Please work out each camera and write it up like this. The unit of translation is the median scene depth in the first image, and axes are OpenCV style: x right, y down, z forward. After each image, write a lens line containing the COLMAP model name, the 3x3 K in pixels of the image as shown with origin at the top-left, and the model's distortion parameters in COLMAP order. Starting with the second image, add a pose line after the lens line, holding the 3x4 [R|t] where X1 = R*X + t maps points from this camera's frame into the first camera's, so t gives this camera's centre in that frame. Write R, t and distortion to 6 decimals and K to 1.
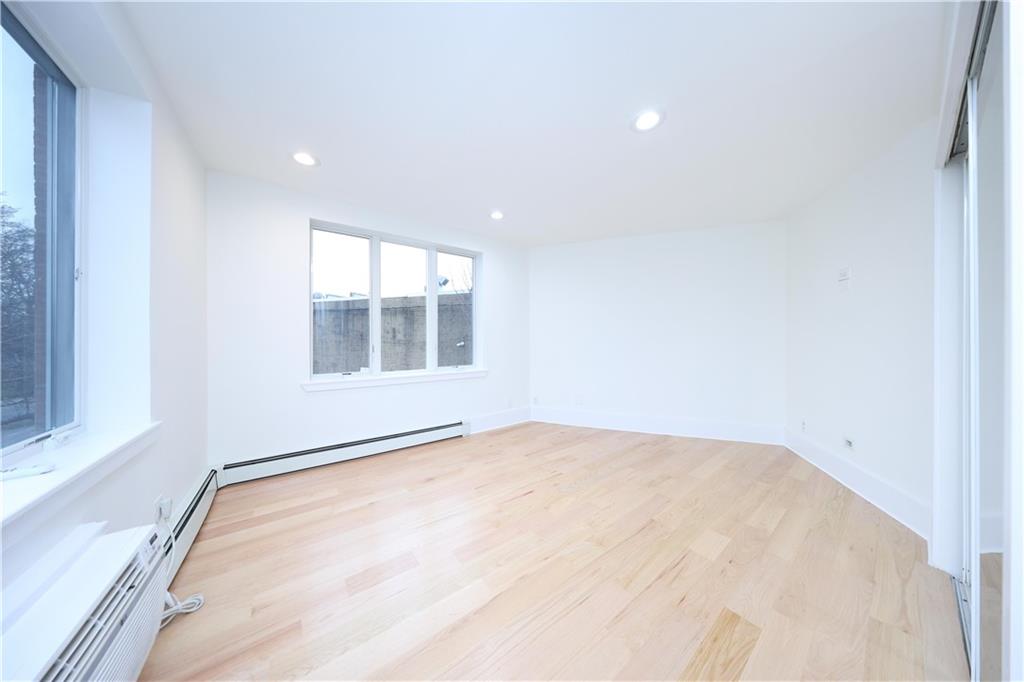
lens RADIAL K [[293.9, 0, 511.0], [0, 293.9, 340.2], [0, 0, 1]] dist [-0.000331, -0.000102]
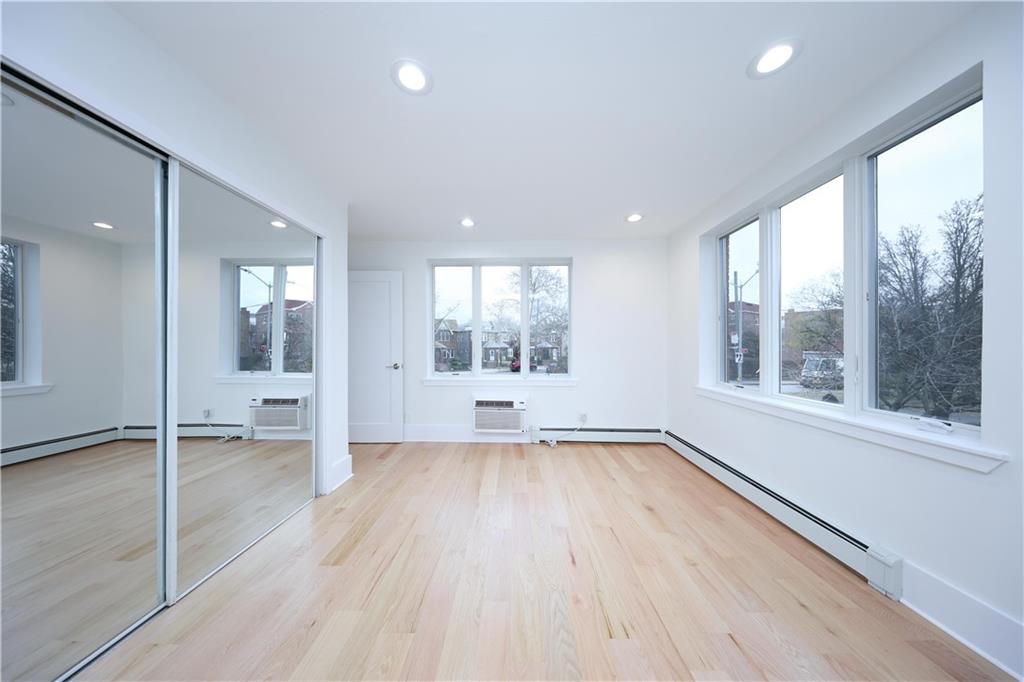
lens RADIAL K [[293.9, 0, 511.0], [0, 293.9, 340.2], [0, 0, 1]] dist [-0.000331, -0.000102]
pose [[-0.602438, -0.013554, -0.798051, 0.789758], [-0.006245, 0.999905, -0.012268, -0.013042], [0.798141, -0.002407, -0.602465, 1.408769]]
